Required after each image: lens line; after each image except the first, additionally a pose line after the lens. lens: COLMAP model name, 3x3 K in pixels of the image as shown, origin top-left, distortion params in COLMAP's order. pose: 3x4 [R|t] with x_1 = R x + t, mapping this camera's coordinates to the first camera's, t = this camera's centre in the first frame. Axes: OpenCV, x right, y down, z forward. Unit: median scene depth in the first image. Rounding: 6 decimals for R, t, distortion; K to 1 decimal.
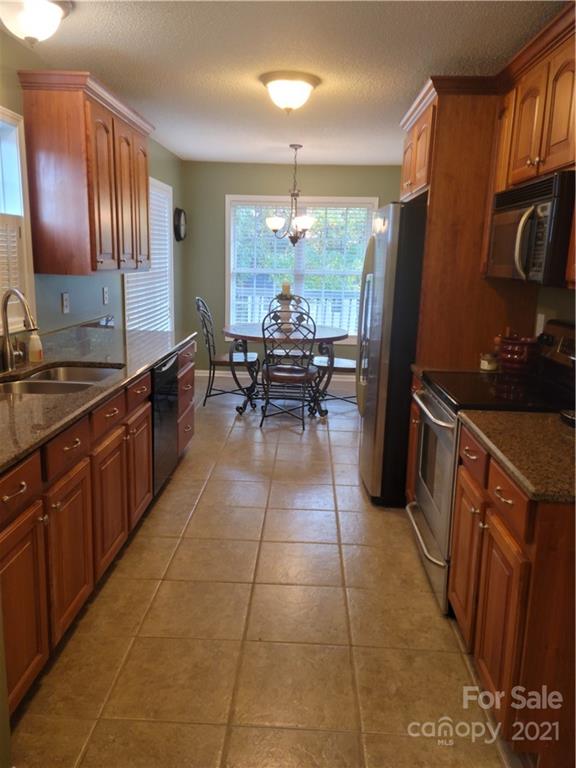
lens RADIAL K [[606.5, 0, 288.0], [0, 606.5, 384.0], [0, 0, 1]] dist [0.106497, -0.120408]
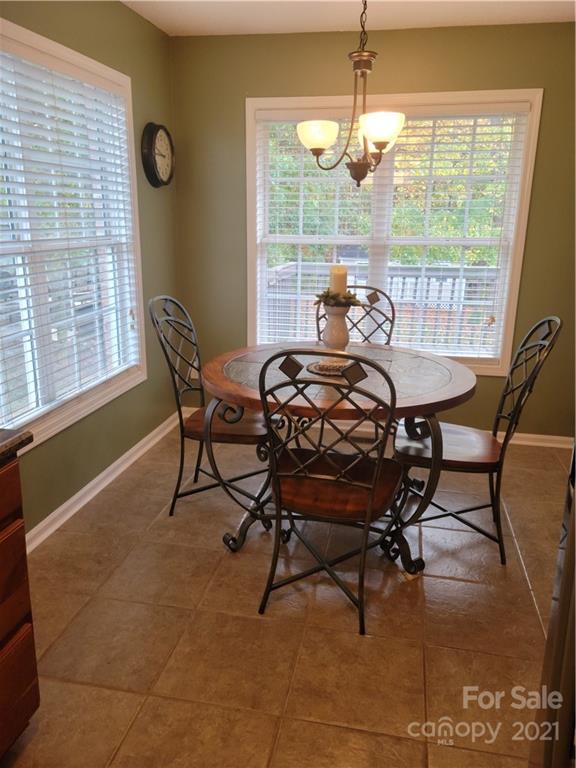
lens RADIAL K [[606.5, 0, 288.0], [0, 606.5, 384.0], [0, 0, 1]] dist [0.106497, -0.120408]
pose [[0.986415, 0.026582, -0.162108, 0.063095], [-0.017003, 0.998042, 0.060193, -0.186531], [0.163390, -0.056619, 0.984935, 0.944217]]
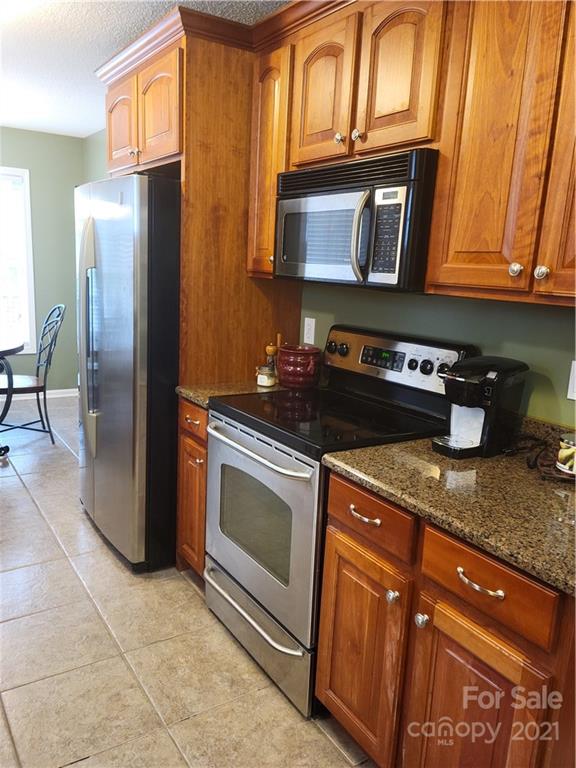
lens RADIAL K [[611.0, 0, 286.2], [0, 611.0, 392.4], [0, 0, 1]] dist [0.113533, -0.141562]
pose [[0.825027, -0.100764, 0.556036, -0.123617], [0.086818, 0.994893, 0.051477, -0.055353], [-0.558384, 0.005804, 0.829562, 0.283238]]
